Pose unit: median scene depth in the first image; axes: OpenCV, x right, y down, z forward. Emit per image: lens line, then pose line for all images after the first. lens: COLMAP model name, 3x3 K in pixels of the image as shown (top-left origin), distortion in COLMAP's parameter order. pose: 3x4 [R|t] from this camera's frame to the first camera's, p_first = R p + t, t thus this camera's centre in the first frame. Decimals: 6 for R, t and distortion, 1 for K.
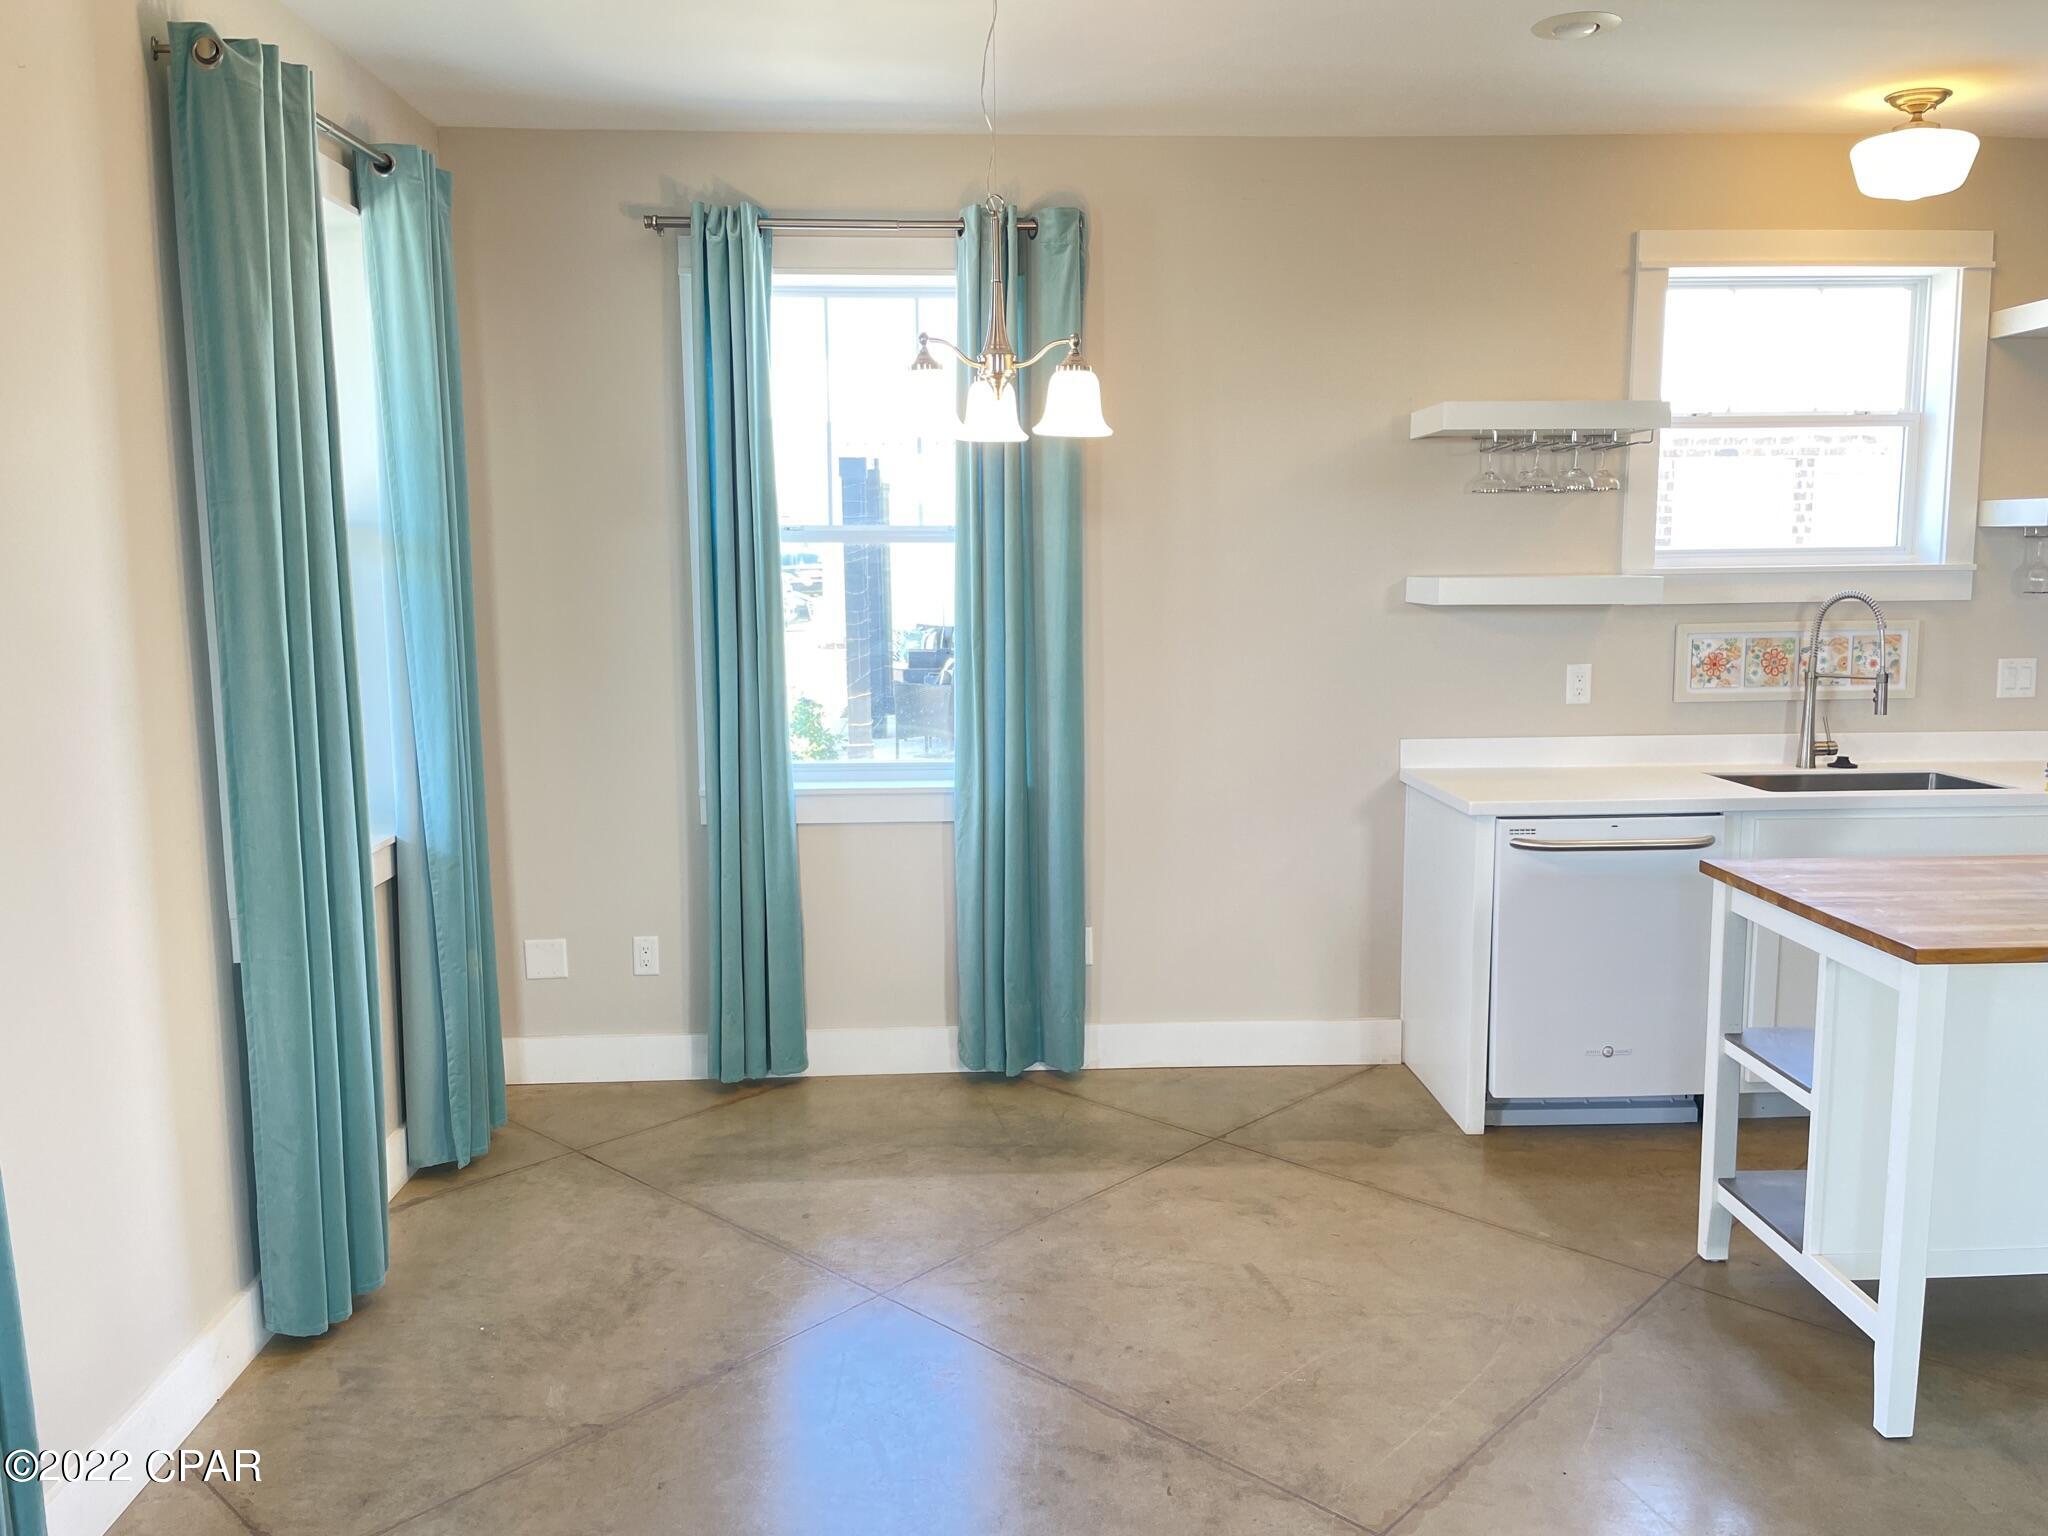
lens RADIAL K [[1555.5, 0, 1031.1], [0, 1555.5, 753.0], [0, 0, 1]] dist [0.079707, -0.106915]
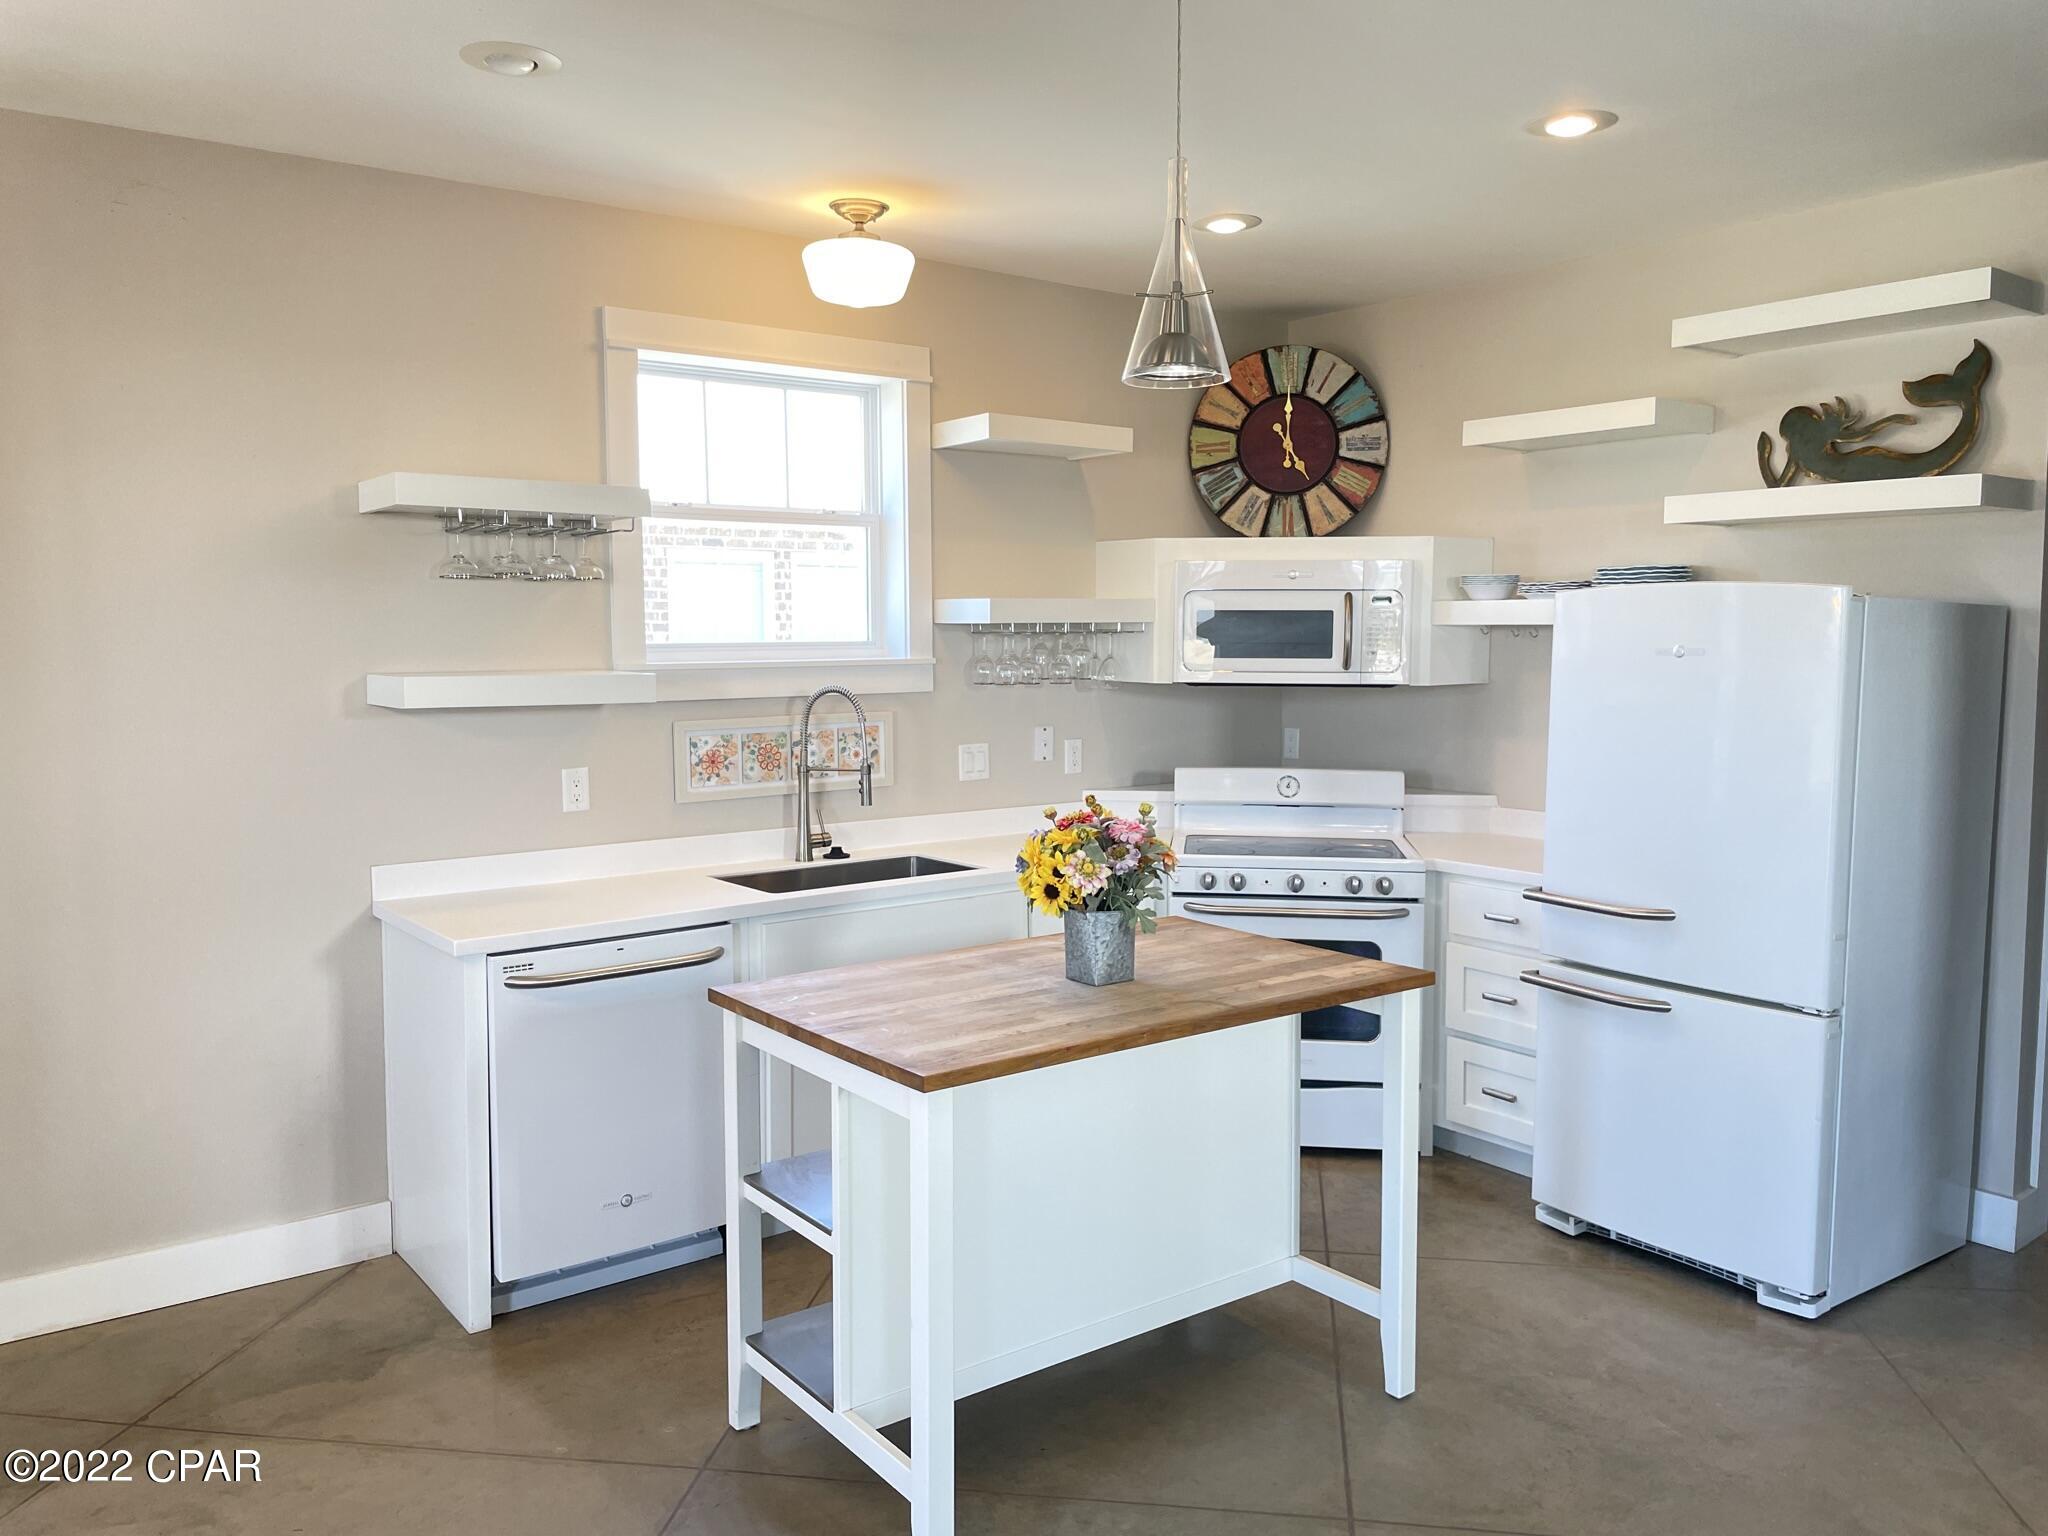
lens RADIAL K [[1555.5, 0, 1021.6], [0, 1555.5, 752.0], [0, 0, 1]] dist [0.079707, -0.106915]
pose [[0.824298, -0.040697, 0.564692, 0.051070], [0.068767, 0.997225, -0.028512, -0.022521], [-0.561964, 0.062334, 0.824809, 0.104874]]
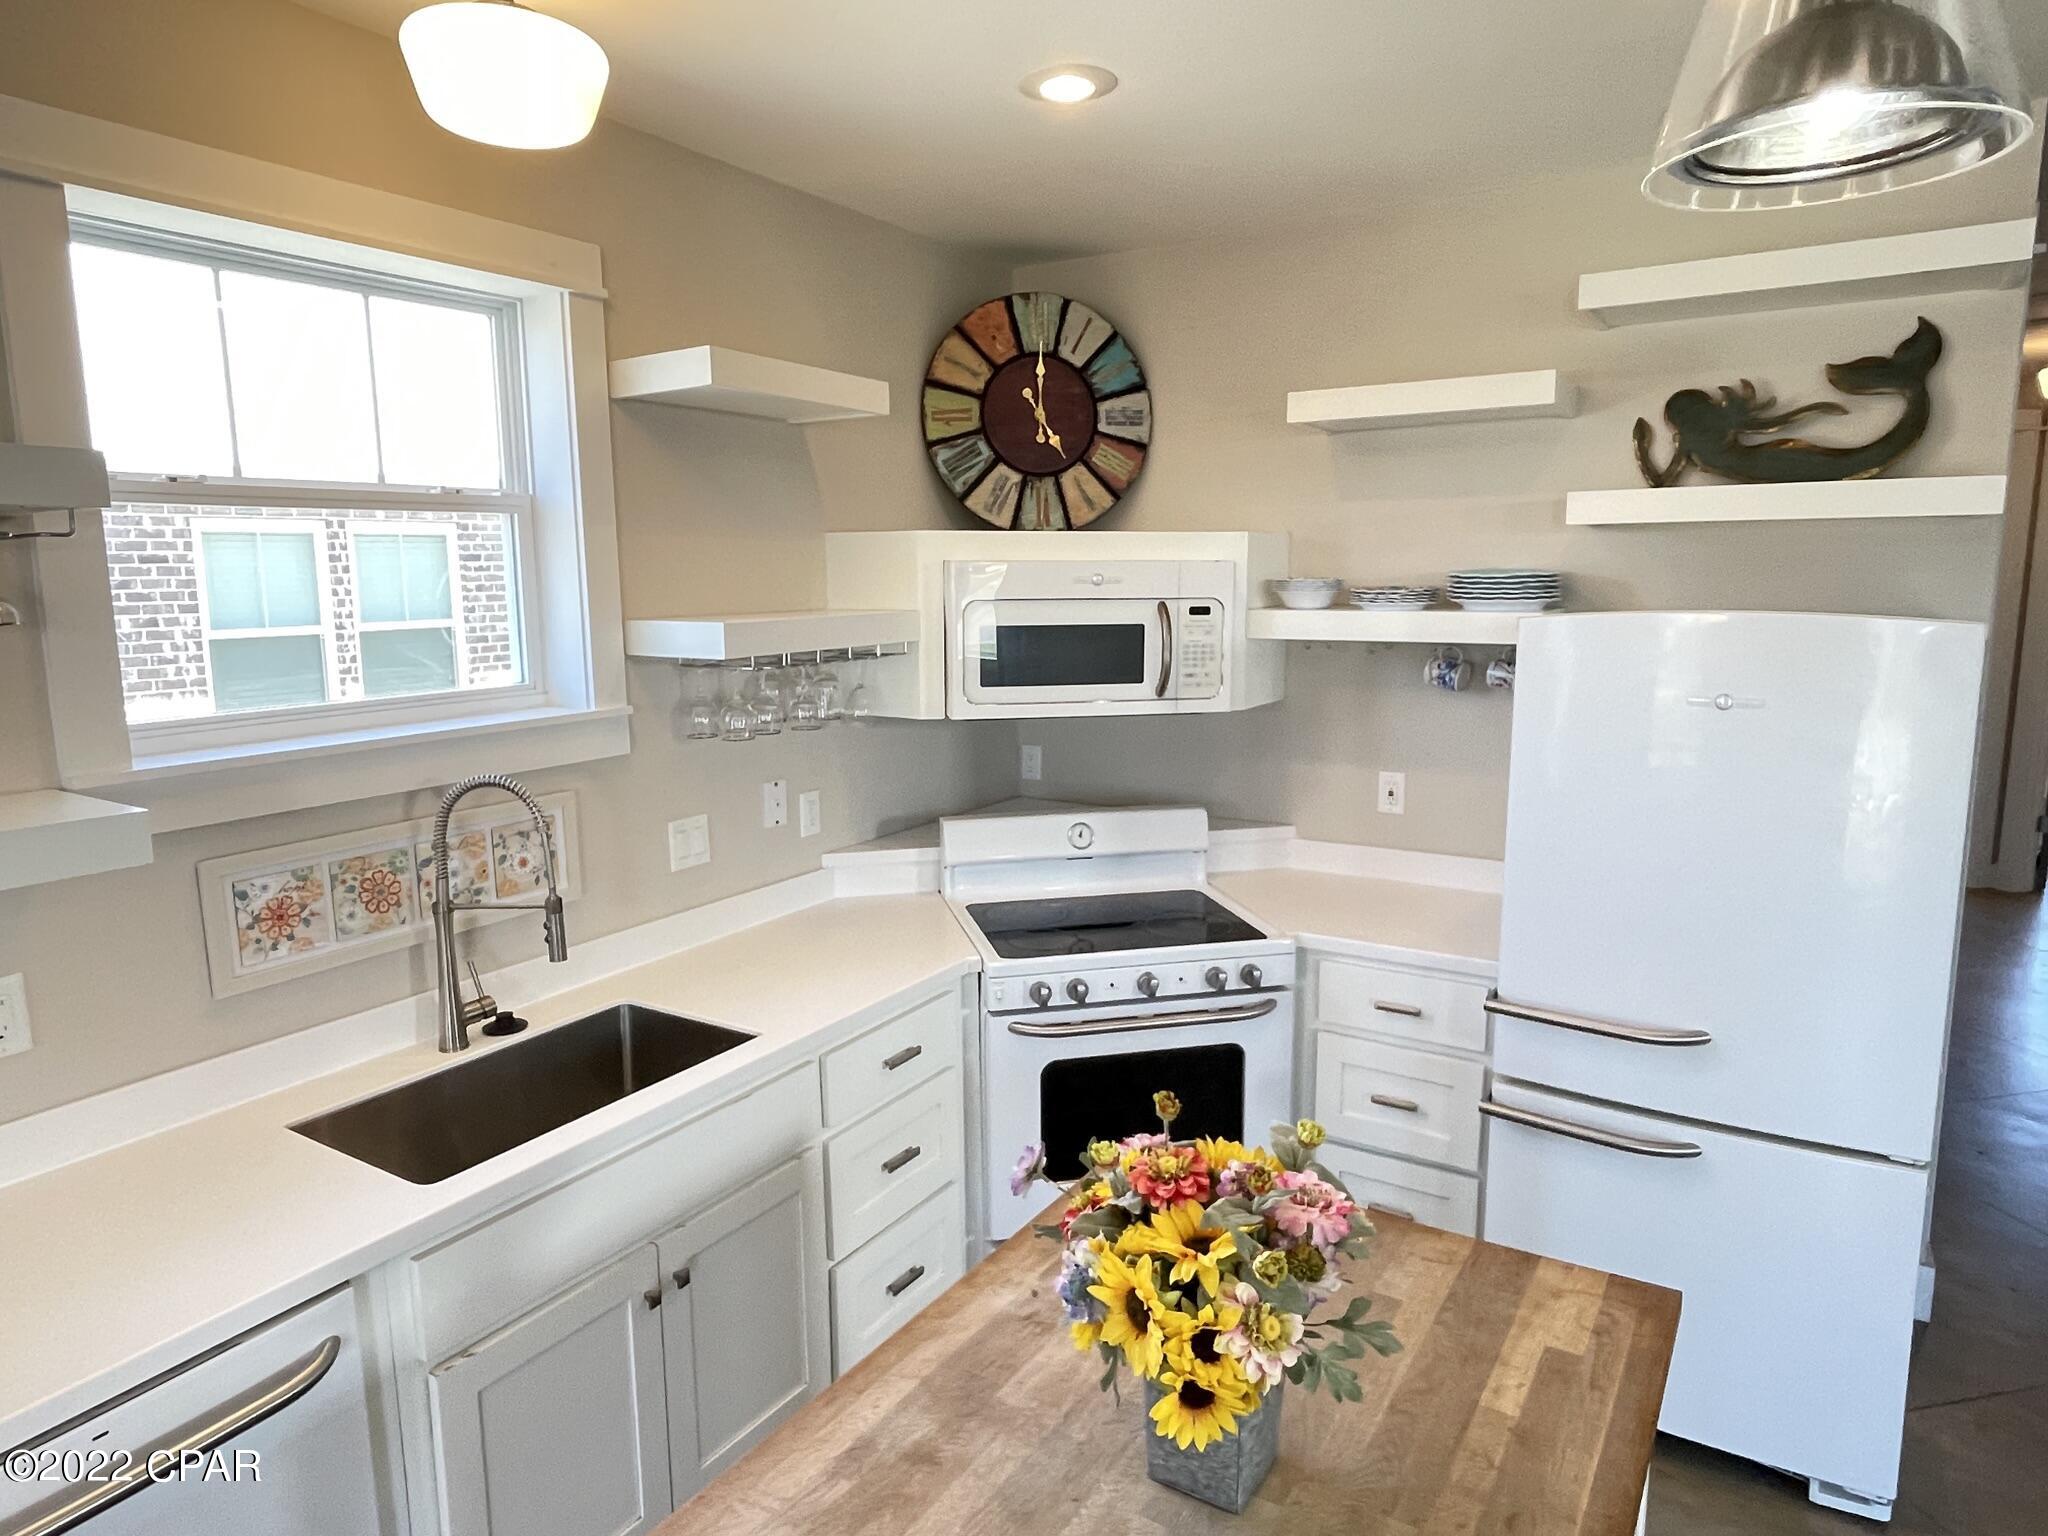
lens RADIAL K [[1238.9, 0, 1021.3], [0, 1238.9, 754.1], [0, 0, 1]] dist [-0.002084, -0.002425]
pose [[0.575228, -0.120200, 0.809113, 0.236735], [0.111241, 0.991450, 0.068202, -0.118827], [-0.810394, 0.050774, 0.583682, 0.524687]]
